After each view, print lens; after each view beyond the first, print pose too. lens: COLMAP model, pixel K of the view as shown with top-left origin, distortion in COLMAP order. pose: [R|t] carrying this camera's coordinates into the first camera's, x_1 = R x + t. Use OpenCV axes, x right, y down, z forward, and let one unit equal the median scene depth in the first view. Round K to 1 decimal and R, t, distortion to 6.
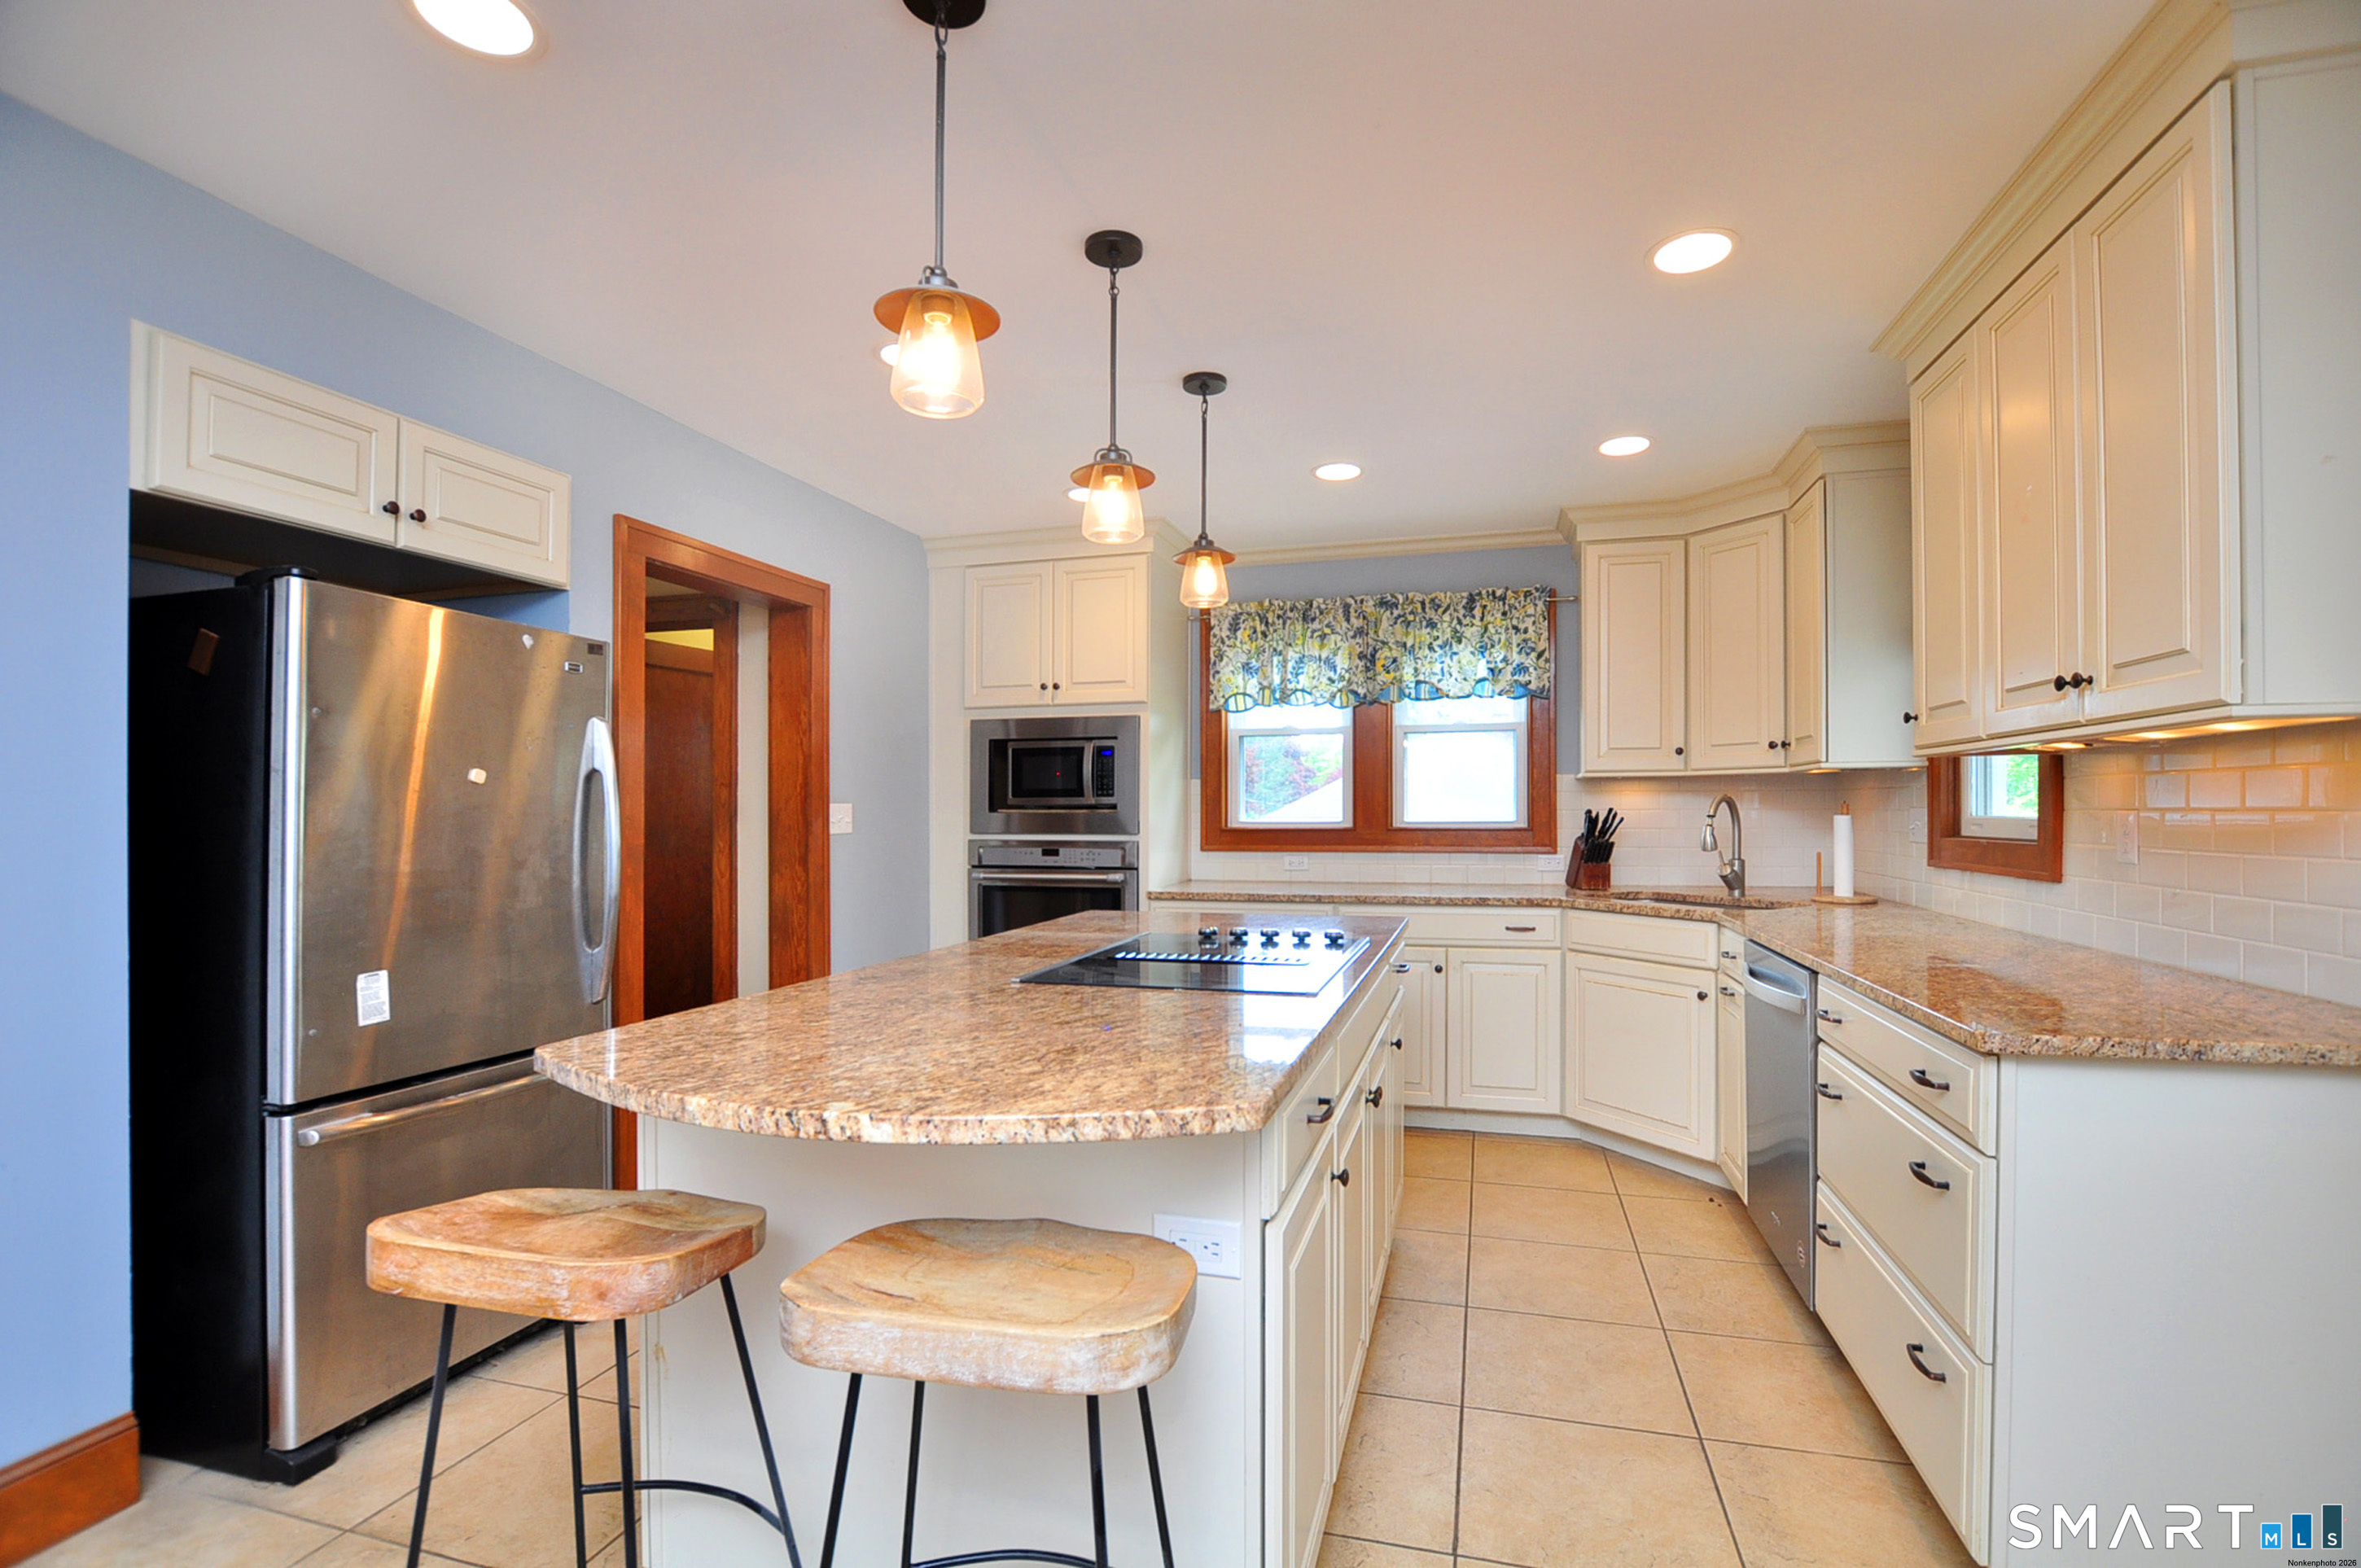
lens RADIAL K [[1061.3, 0, 1210.8], [0, 1061.3, 791.7], [0, 0, 1]] dist [-0.034476, 0.000047]
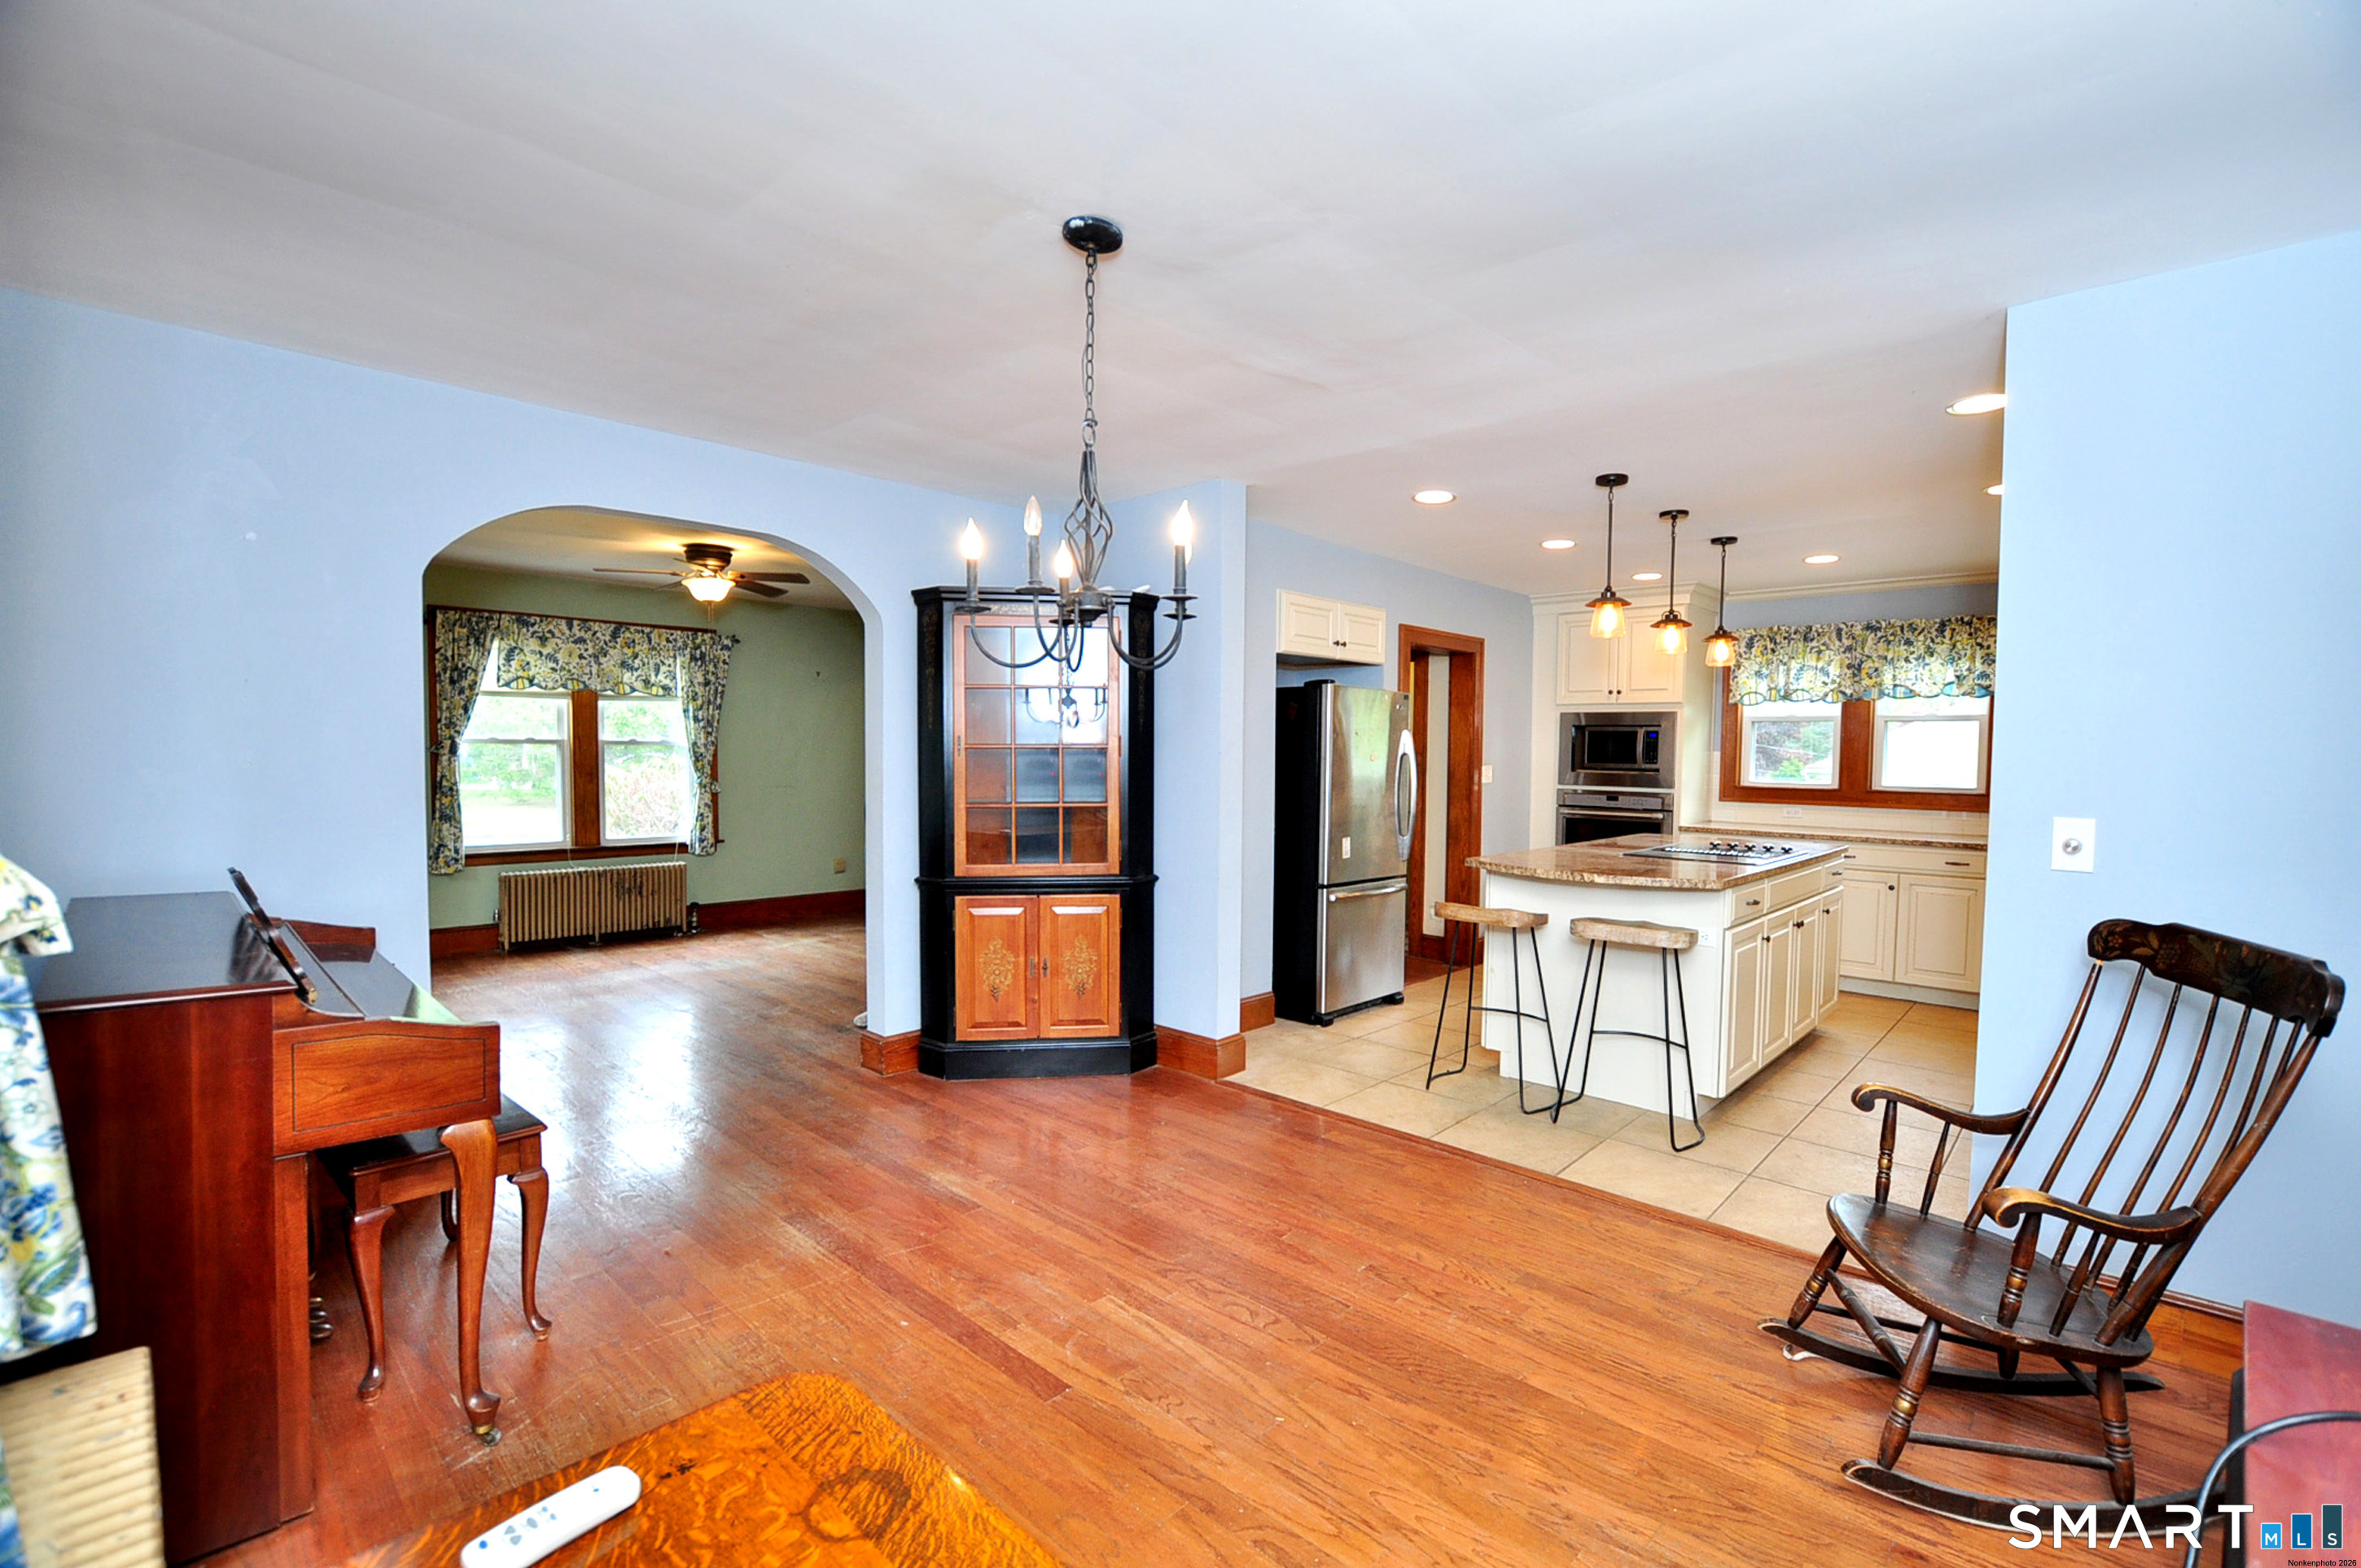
lens RADIAL K [[1062.8, 0, 1180.5], [0, 1062.8, 784.0], [0, 0, 1]] dist [-0.040146, 0.000332]
pose [[0.879853, 0.032823, -0.474111, 0.025162], [-0.008592, 0.998548, 0.053185, -0.040093], [0.475168, -0.042722, 0.878857, -0.648733]]
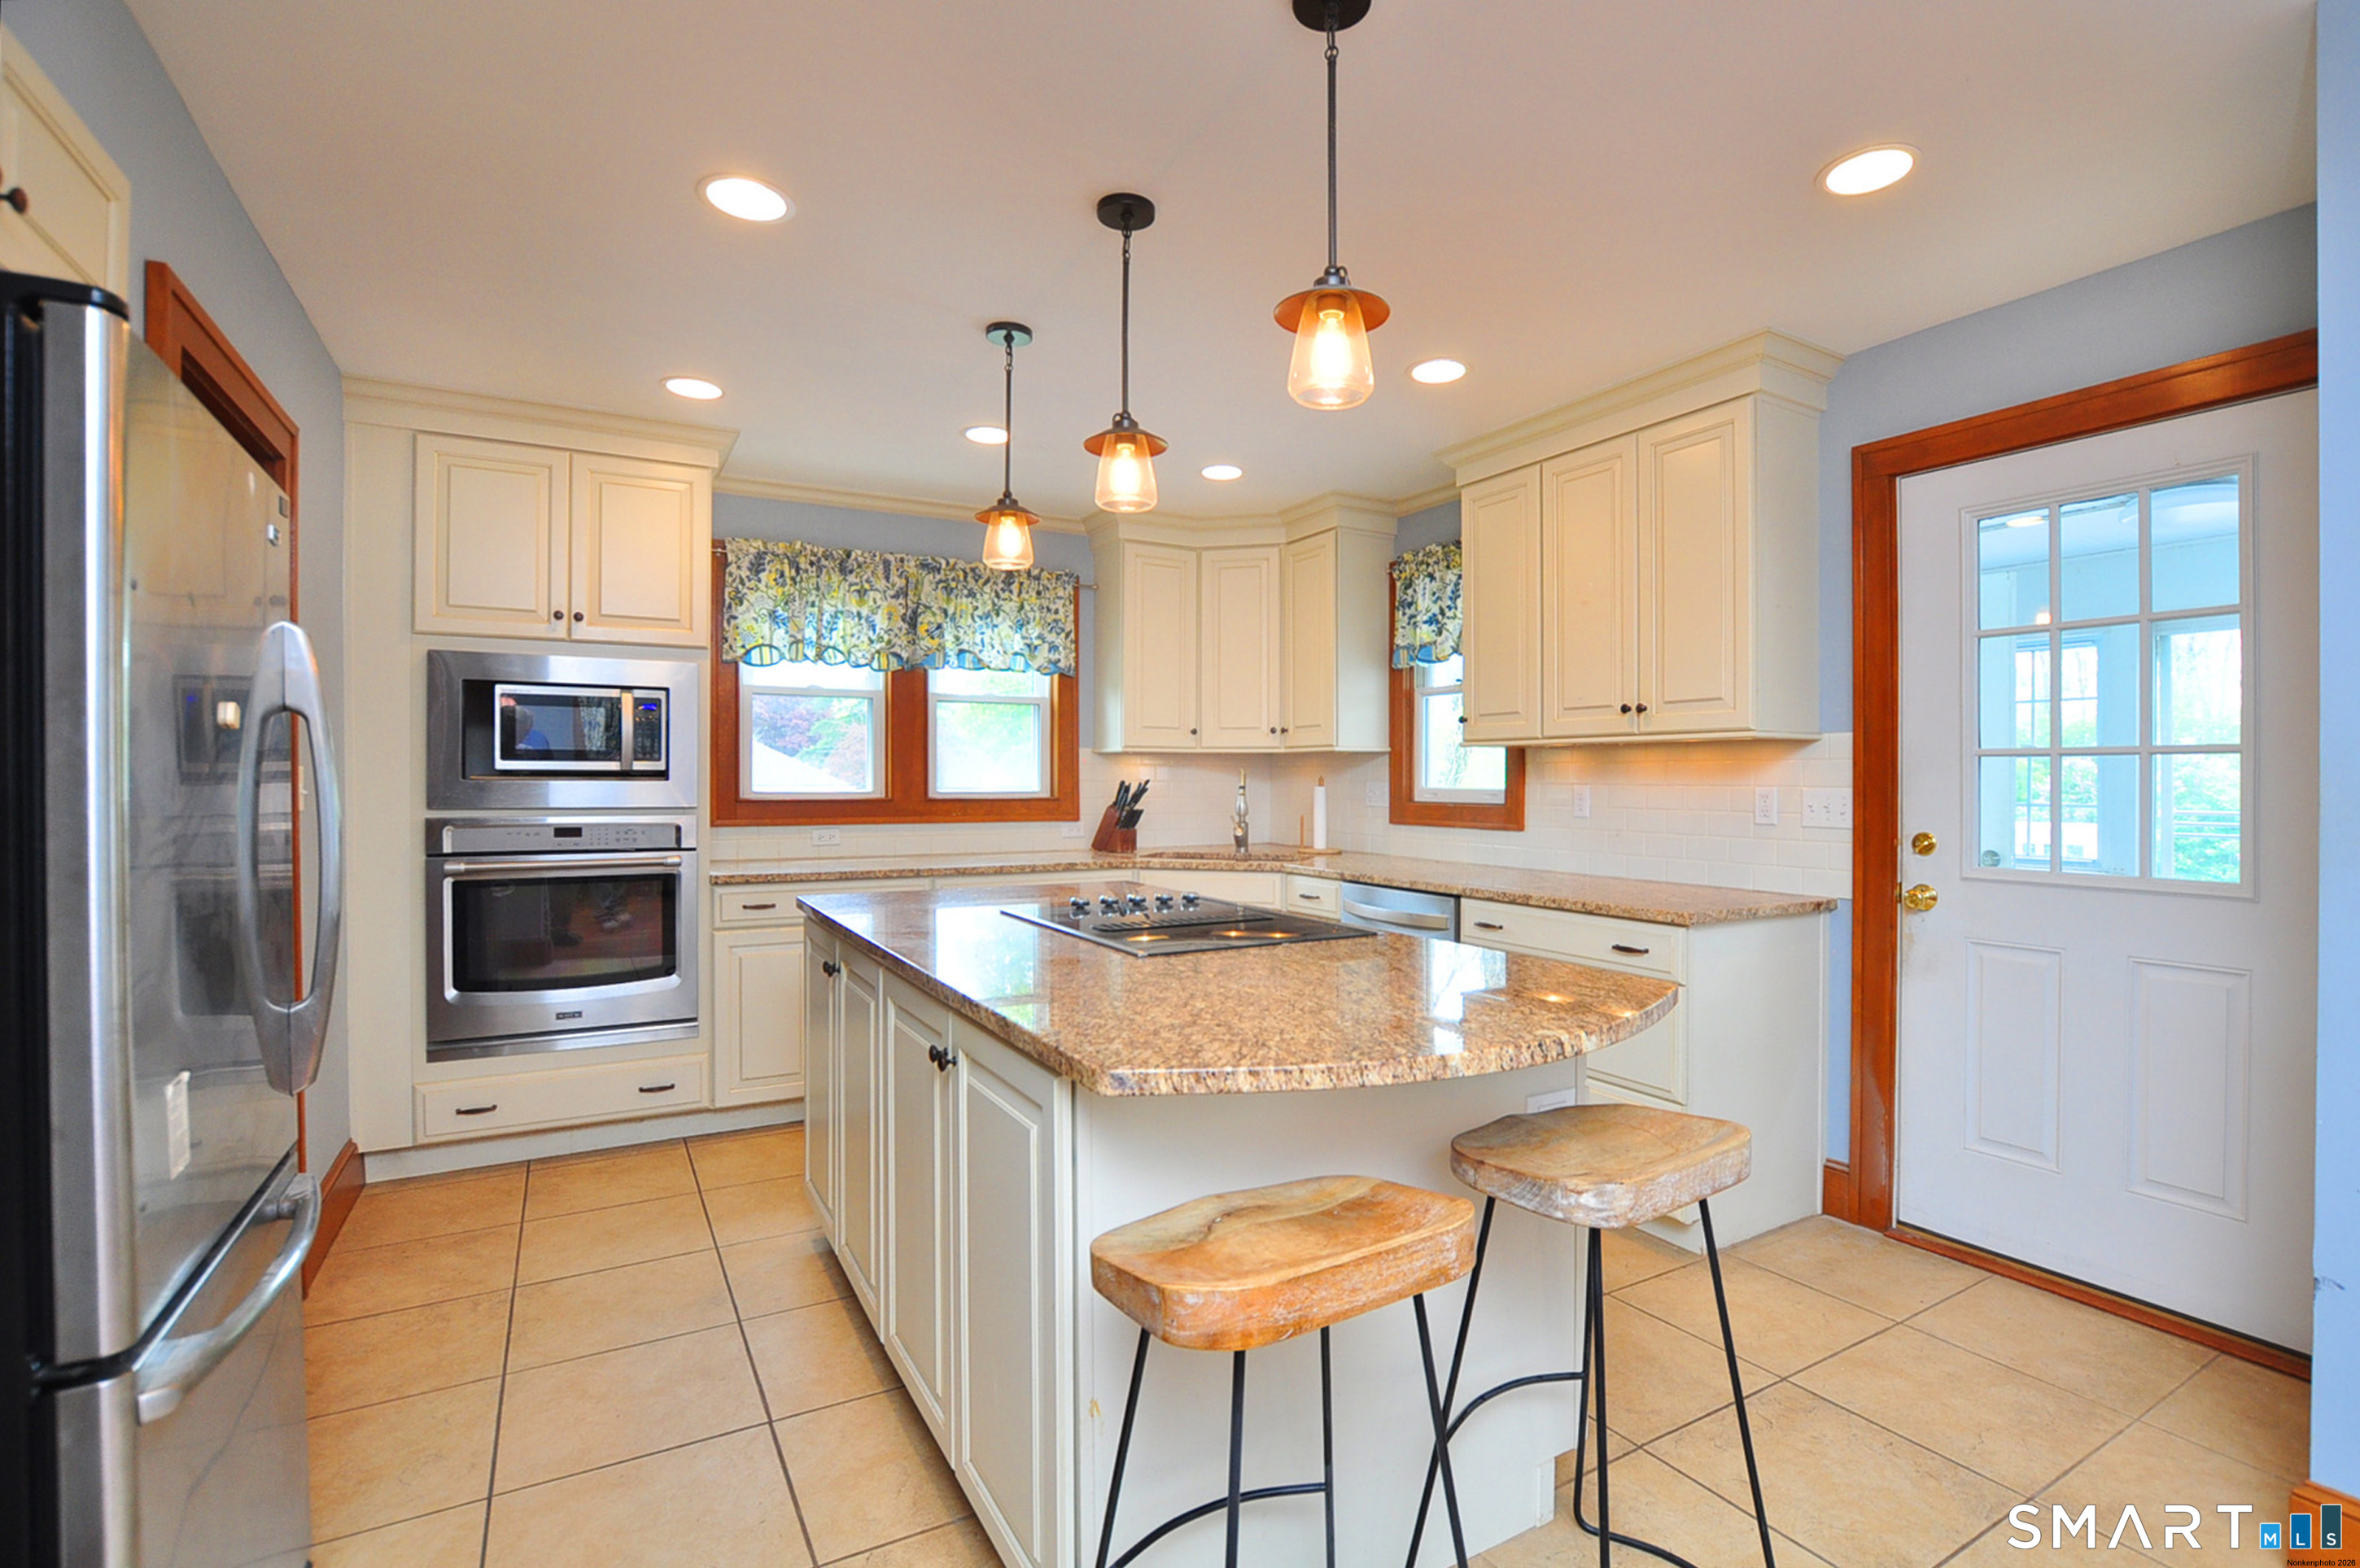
lens RADIAL K [[1104.3, 0, 1240.5], [0, 1104.3, 781.4], [0, 0, 1]] dist [-0.036018, 0.000047]
pose [[0.689215, 0.004693, 0.724542, -0.374669], [-0.018812, 0.999758, 0.011420, 0.001798], [-0.724313, -0.021500, 0.689136, 0.101081]]
